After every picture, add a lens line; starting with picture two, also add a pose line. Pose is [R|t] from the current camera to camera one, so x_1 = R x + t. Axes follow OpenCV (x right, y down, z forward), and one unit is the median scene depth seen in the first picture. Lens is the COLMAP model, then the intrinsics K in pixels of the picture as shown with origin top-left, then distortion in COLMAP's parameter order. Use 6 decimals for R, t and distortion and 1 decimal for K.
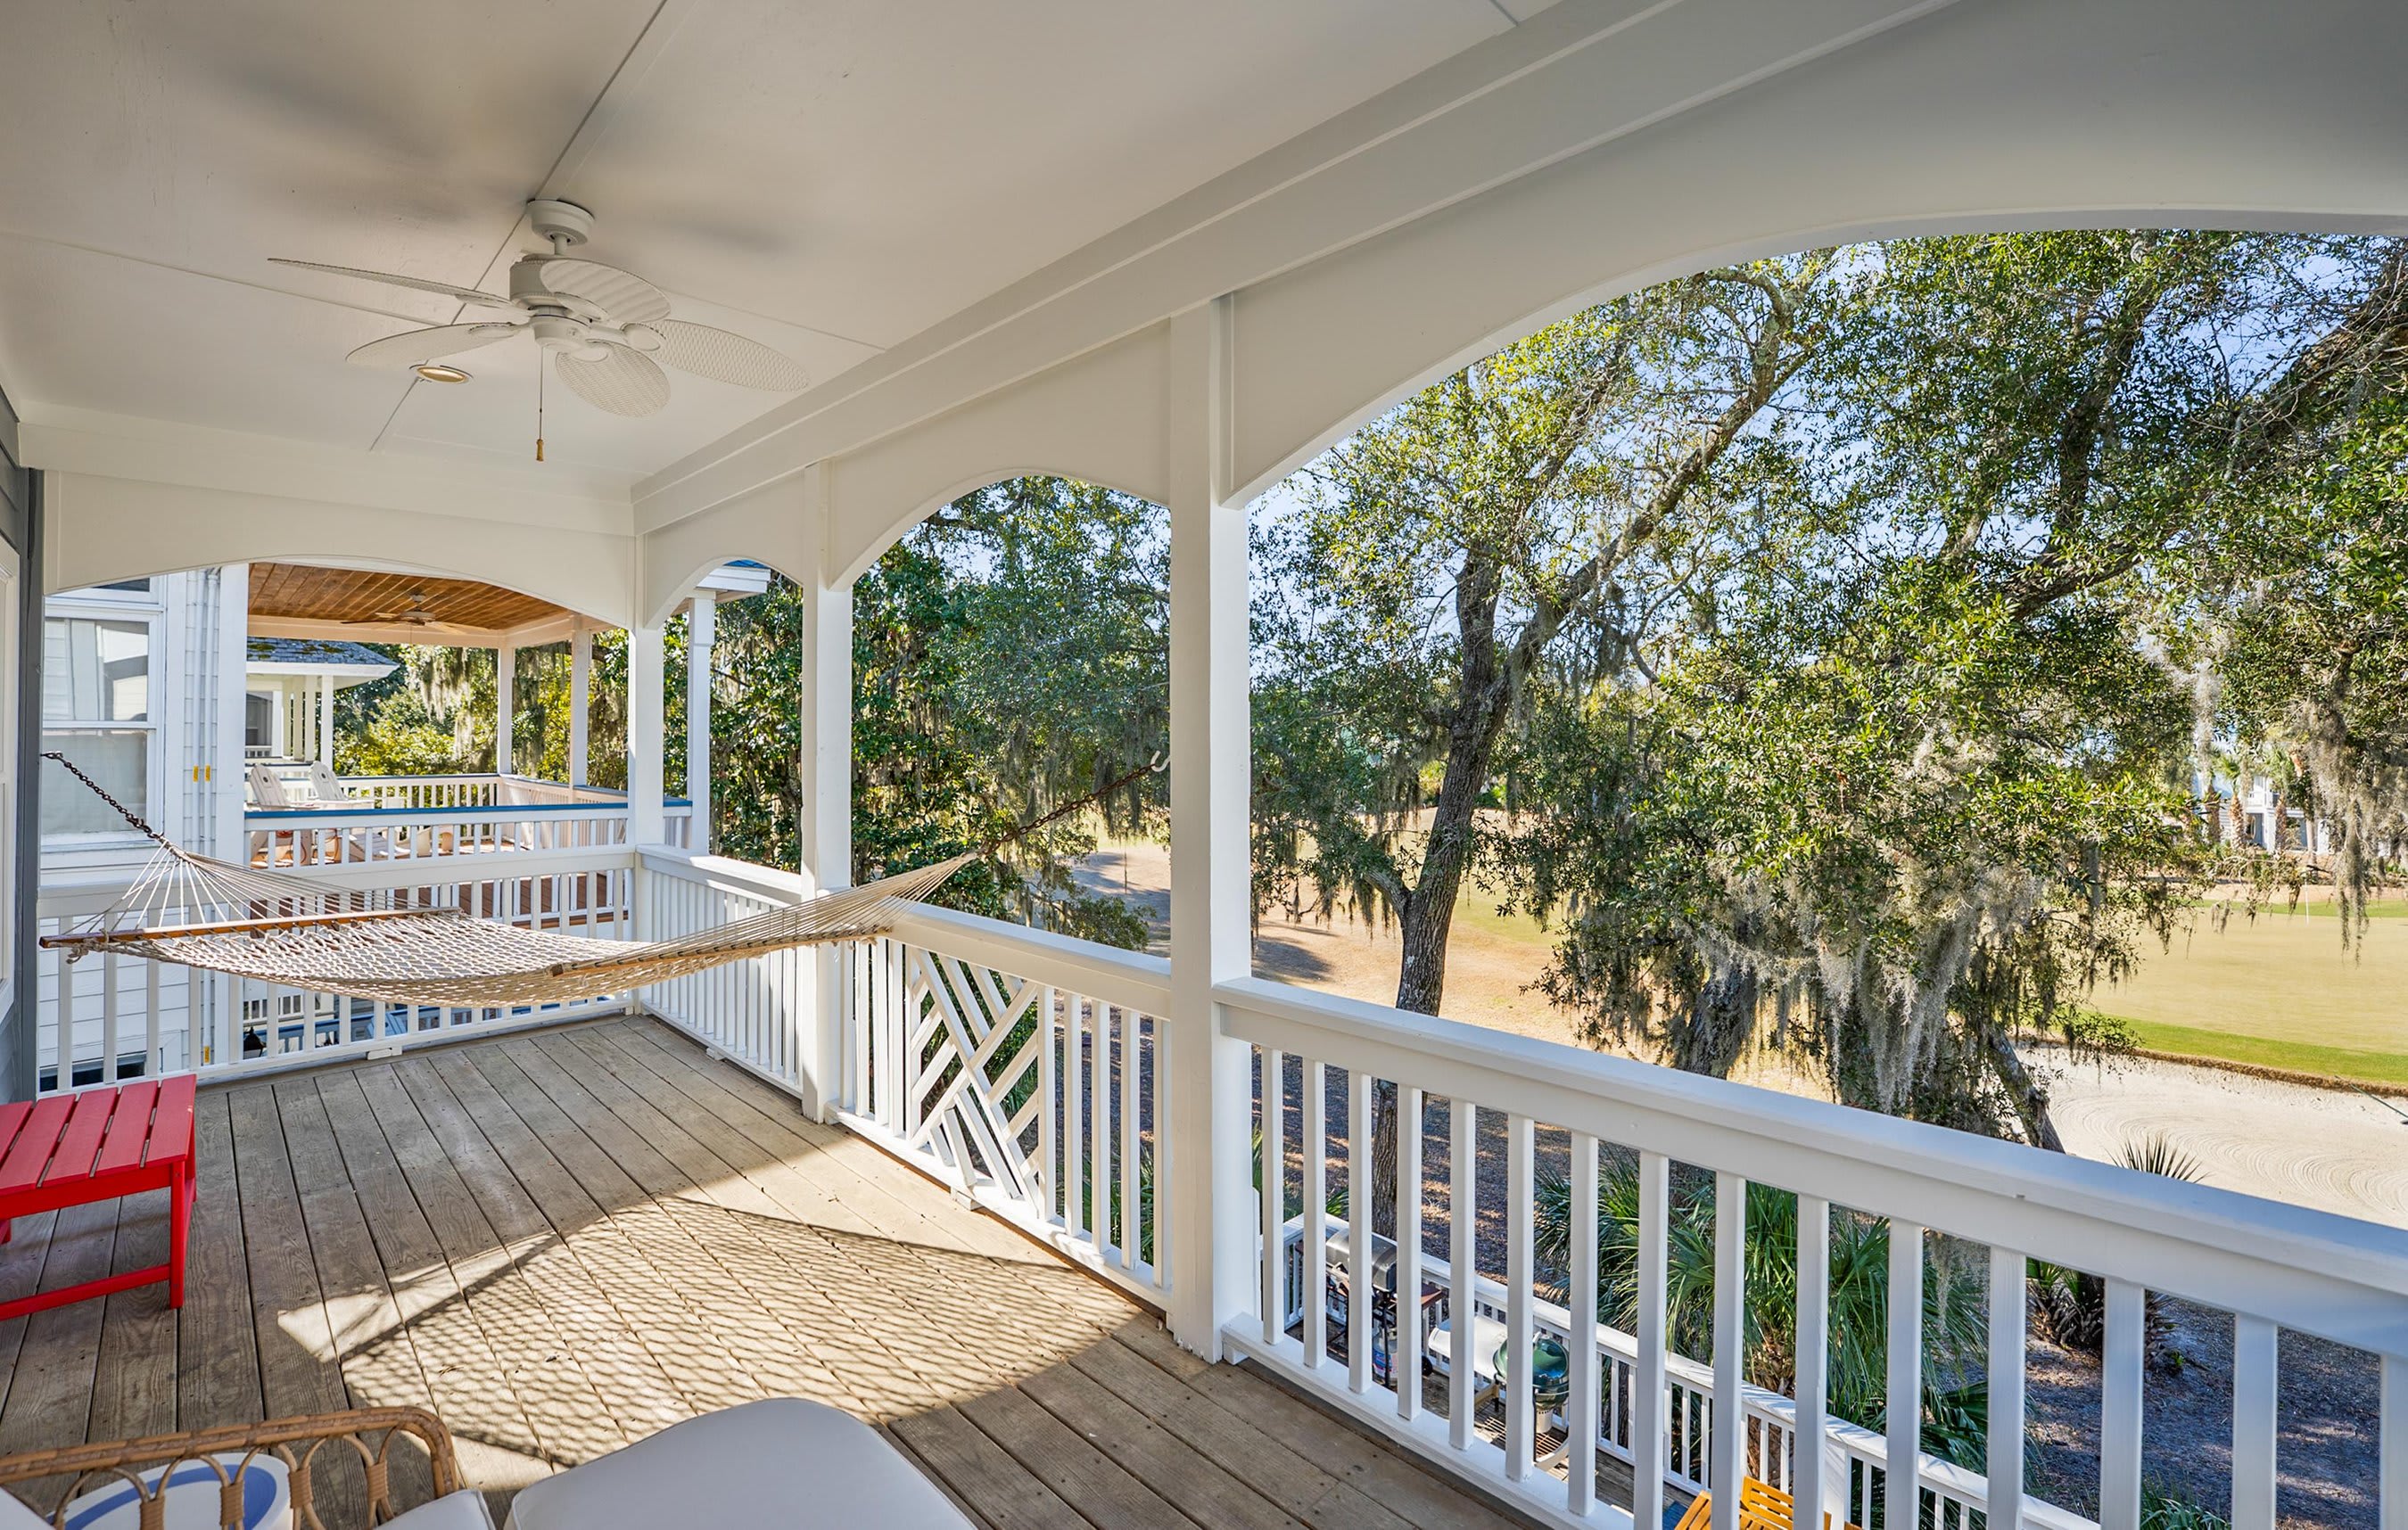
lens RADIAL K [[1044.6, 0, 1175.2], [0, 1044.6, 724.7], [0, 0, 1]] dist [-0.033341, 0.004761]
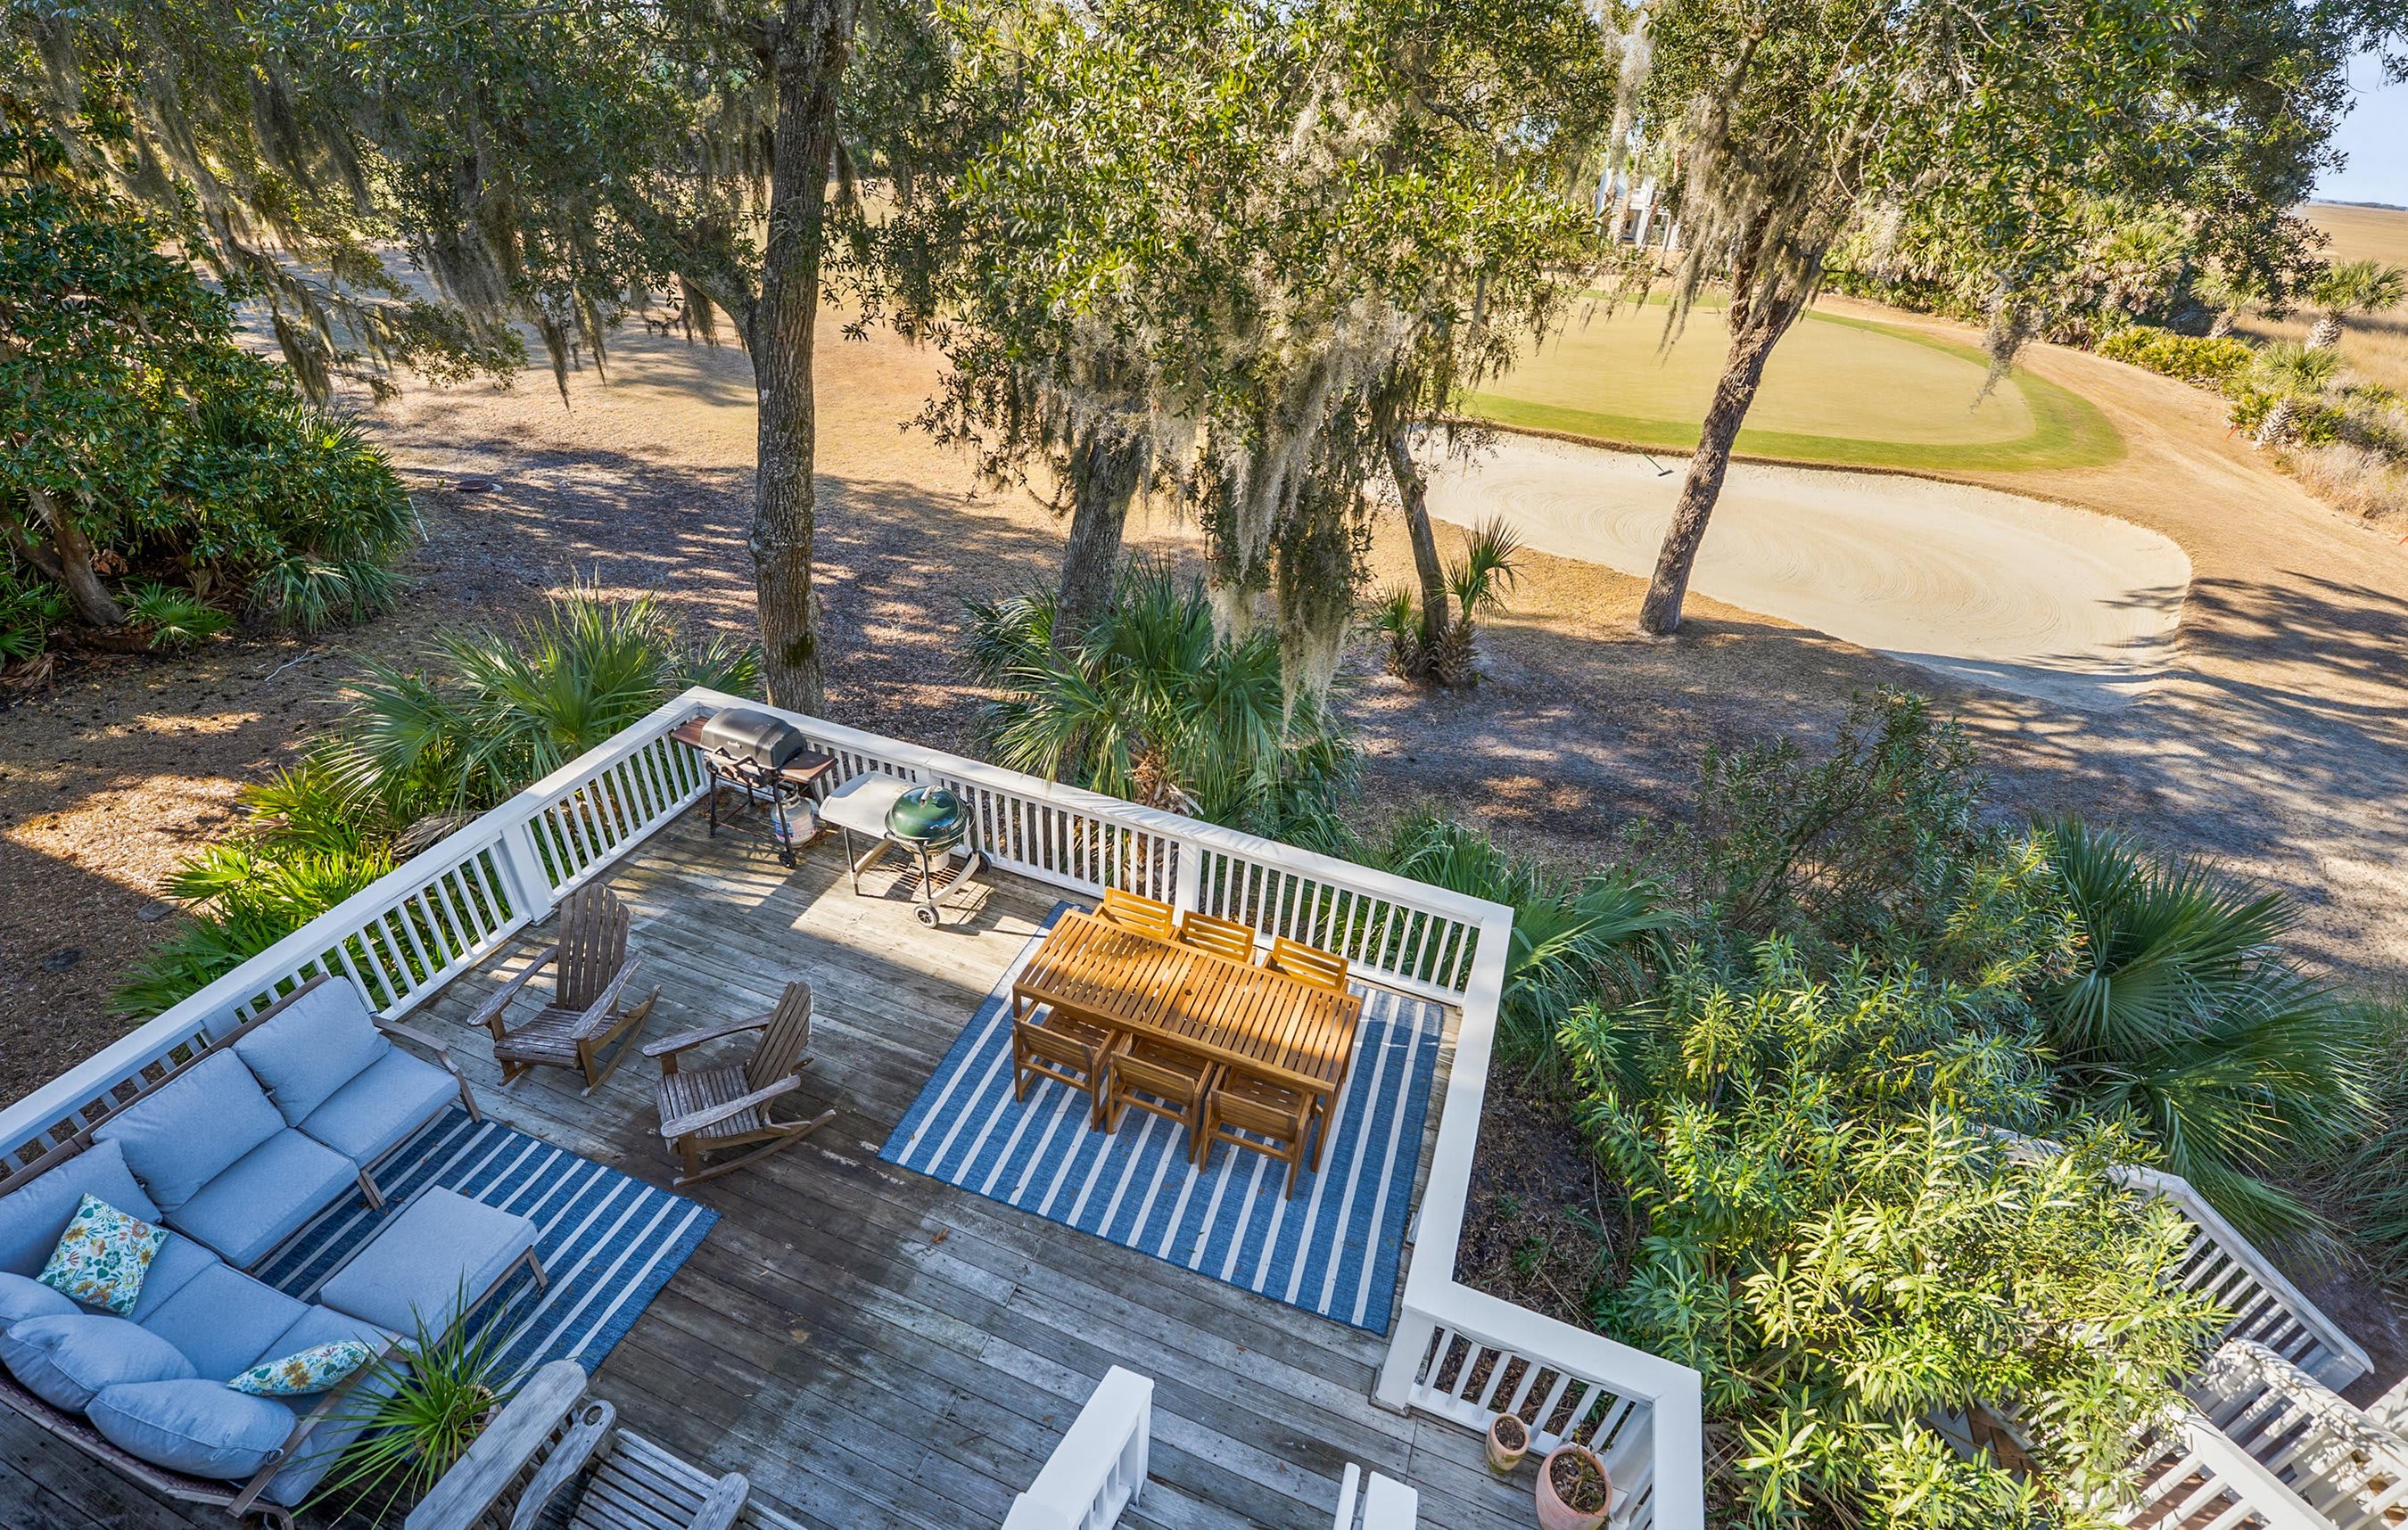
lens RADIAL K [[1044.6, 0, 1193.8], [0, 1044.6, 706.0], [0, 0, 1]] dist [-0.033341, 0.004761]
pose [[0.900977, -0.169476, 0.399399, 0.166320], [-0.066960, 0.855209, 0.513940, 0.005048], [-0.428670, -0.489792, 0.759175, 0.159001]]
